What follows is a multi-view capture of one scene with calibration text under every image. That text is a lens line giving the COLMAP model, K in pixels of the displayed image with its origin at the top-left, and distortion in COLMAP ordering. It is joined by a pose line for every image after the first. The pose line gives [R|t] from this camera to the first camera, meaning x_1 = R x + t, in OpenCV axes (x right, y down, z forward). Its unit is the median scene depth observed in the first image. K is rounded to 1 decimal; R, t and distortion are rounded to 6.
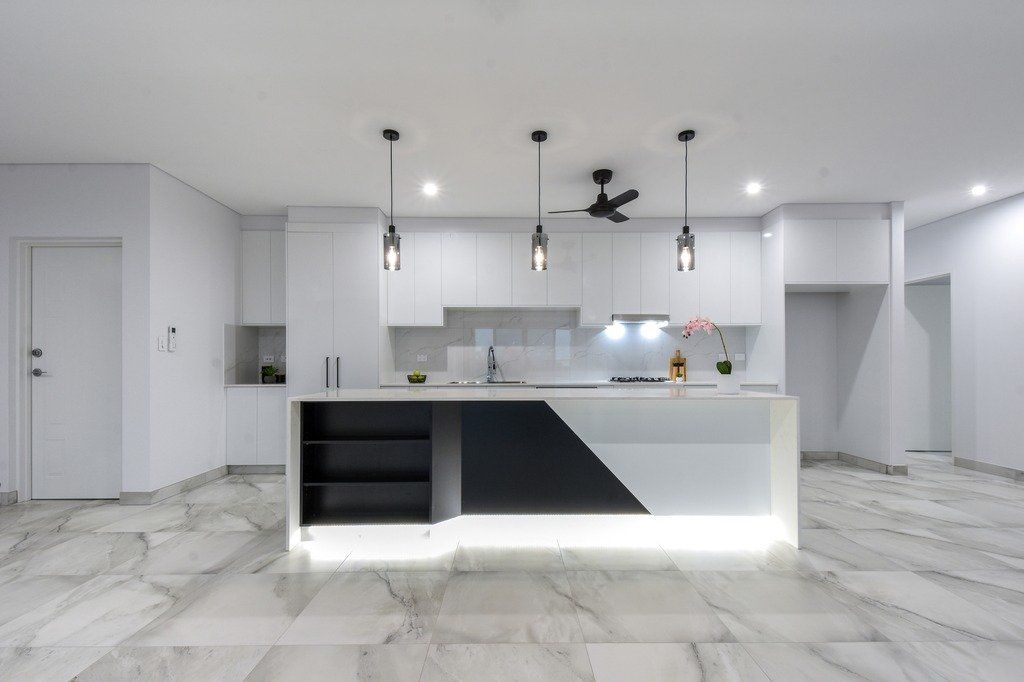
lens RADIAL K [[445.6, 0, 521.9], [0, 445.6, 362.2], [0, 0, 1]] dist [0.016932, -0.012535]
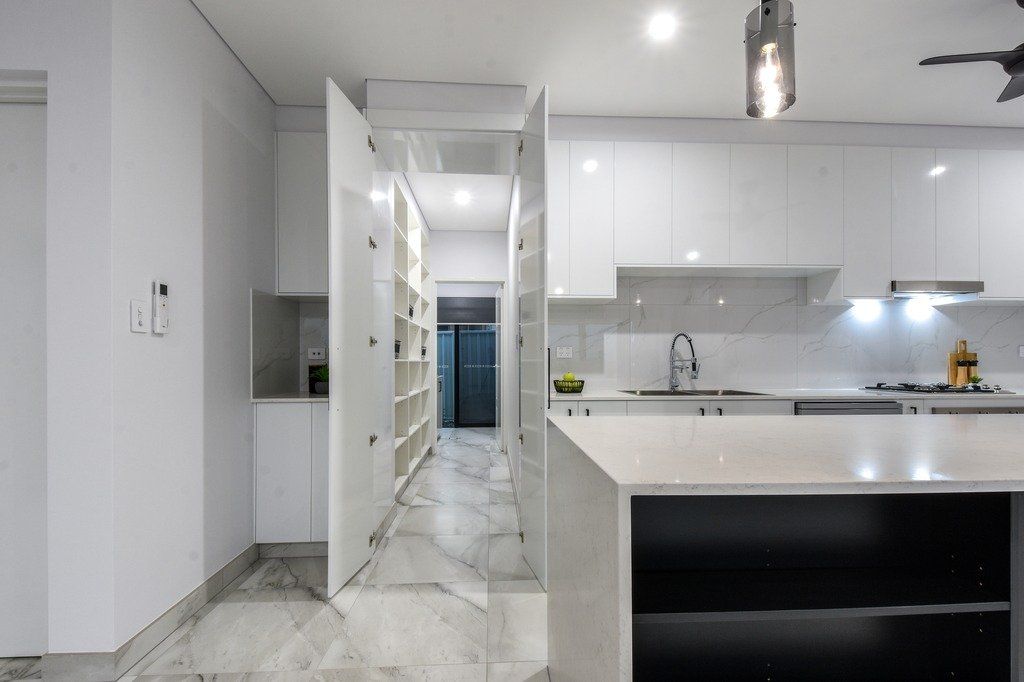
lens RADIAL K [[448.7, 0, 515.2], [0, 448.7, 362.1], [0, 0, 1]] dist [0.024332, -0.012969]
pose [[0.999432, 0.001055, 0.033680, -0.358584], [-0.001222, 0.999987, 0.004952, 0.001393], [-0.033674, -0.004990, 0.999420, 0.432085]]
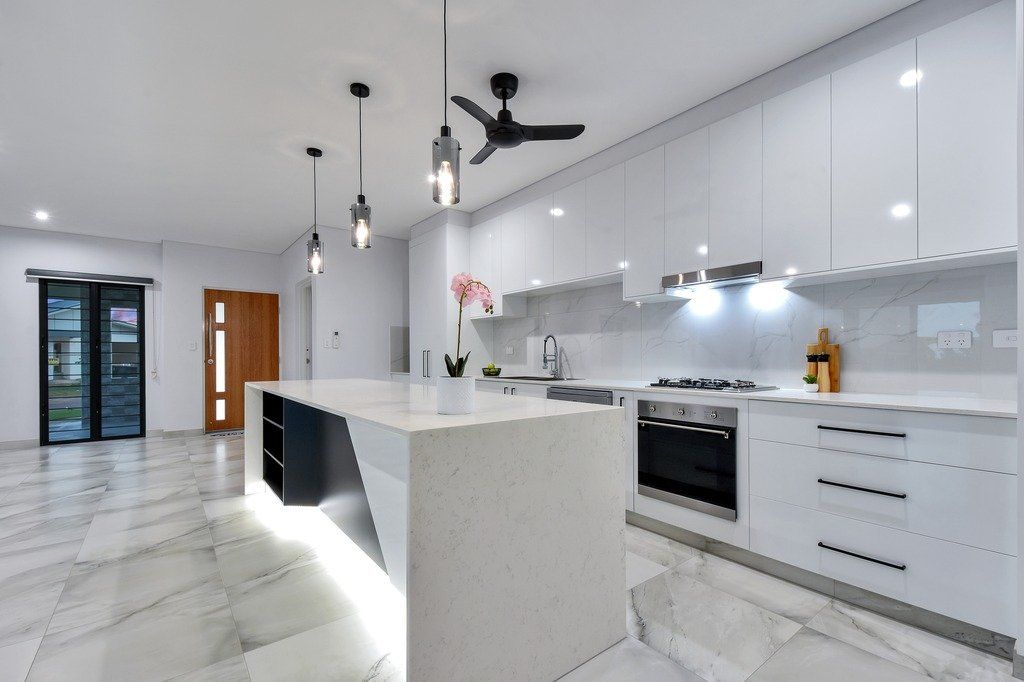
lens RADIAL K [[453.6, 0, 513.7], [0, 453.6, 353.4], [0, 0, 1]] dist [0.016799, -0.012748]
pose [[0.598415, -0.005199, -0.801169, 0.632027], [0.003454, 0.999986, -0.003909, 0.001082], [0.801179, -0.000428, 0.598425, 0.492619]]
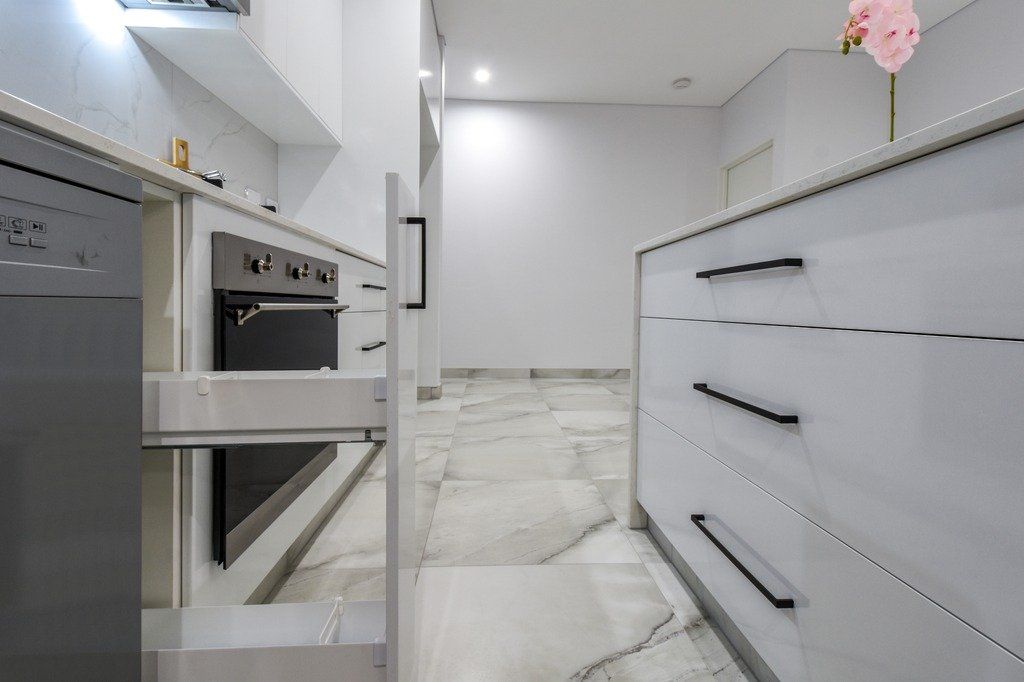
lens RADIAL K [[460.0, 0, 508.6], [0, 460.0, 315.9], [0, 0, 1]] dist [0.030086, -0.013709]
pose [[-0.030237, -0.018929, 0.999364, 0.035126], [-0.014321, 0.999726, 0.018502, 0.092551], [-0.999440, -0.013753, -0.030499, 0.912506]]
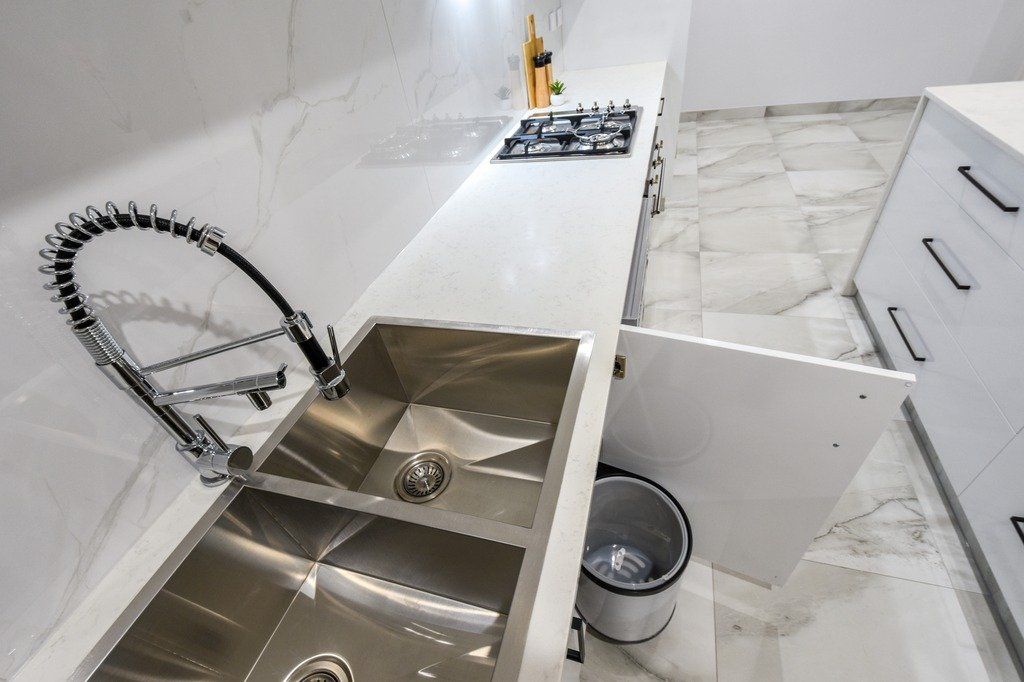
lens RADIAL K [[443.4, 0, 509.9], [0, 443.4, 352.6], [0, 0, 1]] dist [0.022691, -0.015842]
pose [[0.302854, -0.649144, 0.697777, -0.135097], [0.130666, 0.753530, 0.644298, -0.068937], [-0.944037, -0.103952, 0.313030, 0.998229]]
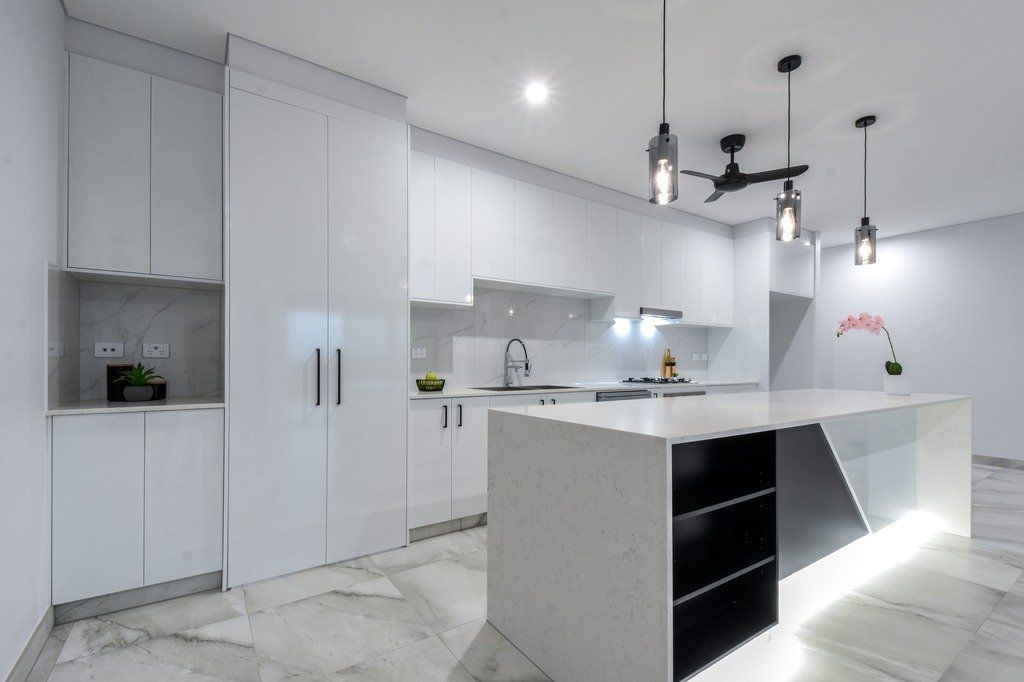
lens RADIAL K [[448.7, 0, 515.2], [0, 448.7, 362.1], [0, 0, 1]] dist [0.024332, -0.012969]
pose [[0.835632, 0.005238, 0.549265, -0.535947], [-0.007261, 0.999973, 0.001510, 0.002224], [-0.549242, -0.005250, 0.835647, 0.422790]]
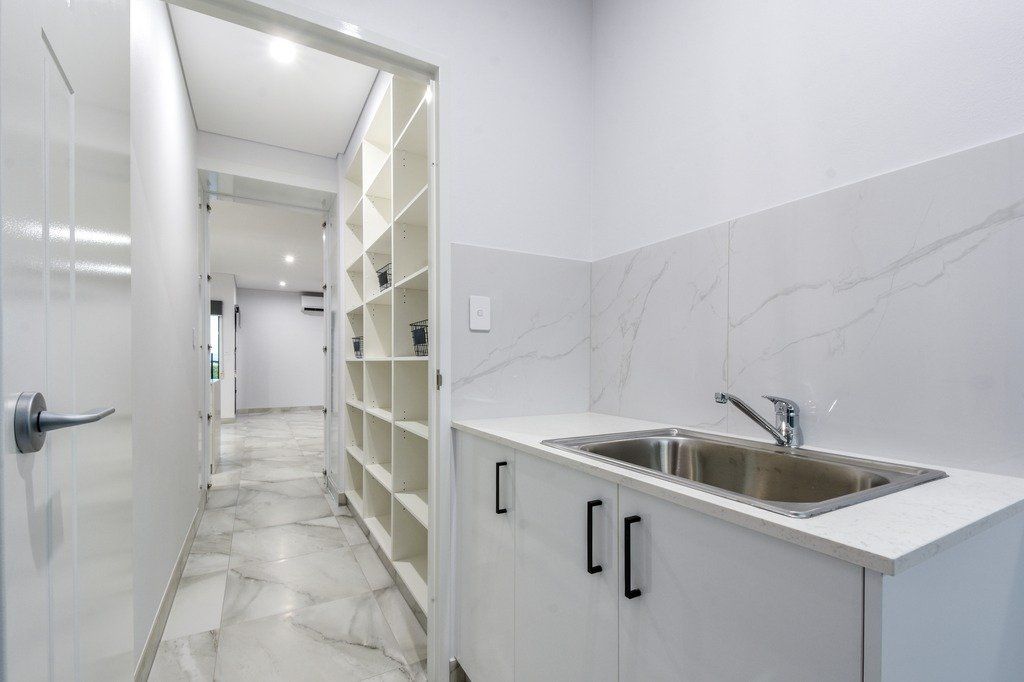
lens RADIAL K [[448.7, 0, 515.2], [0, 448.7, 362.1], [0, 0, 1]] dist [0.024332, -0.012969]
pose [[-0.876133, 0.003380, -0.482057, -0.419614], [0.002834, 0.999994, 0.001862, 0.006008], [0.482060, 0.000265, -0.876138, 1.980366]]
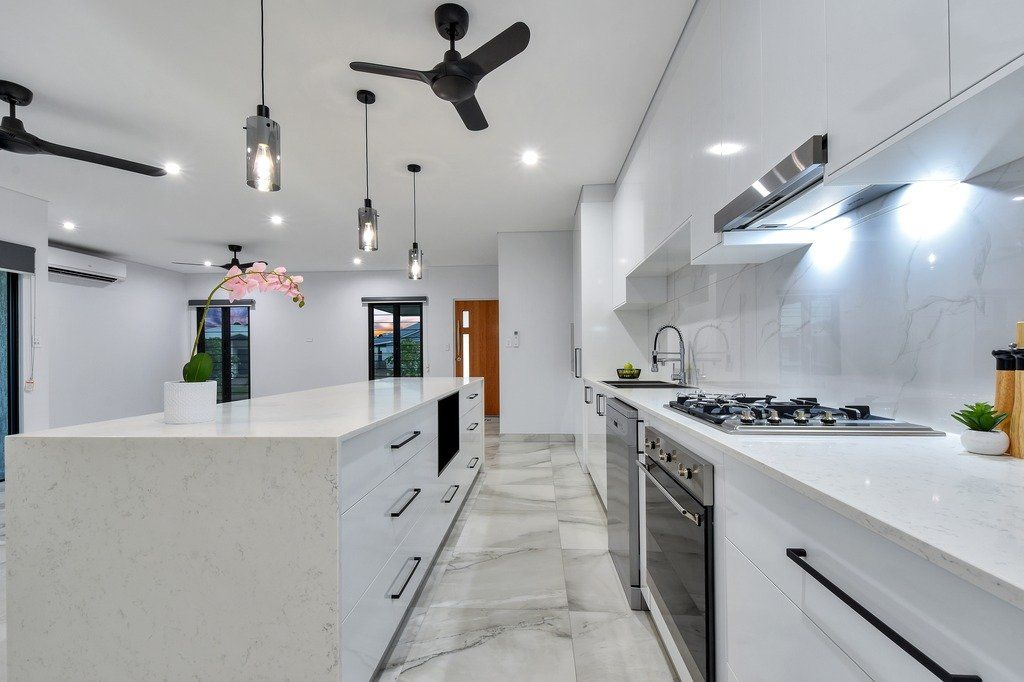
lens RADIAL K [[443.4, 0, 509.9], [0, 443.4, 352.6], [0, 0, 1]] dist [0.022691, -0.015842]
pose [[-0.085855, -0.003430, -0.996302, 0.613858], [0.010833, 0.999932, -0.004376, 0.001560], [0.996249, -0.011169, -0.085812, 0.935559]]
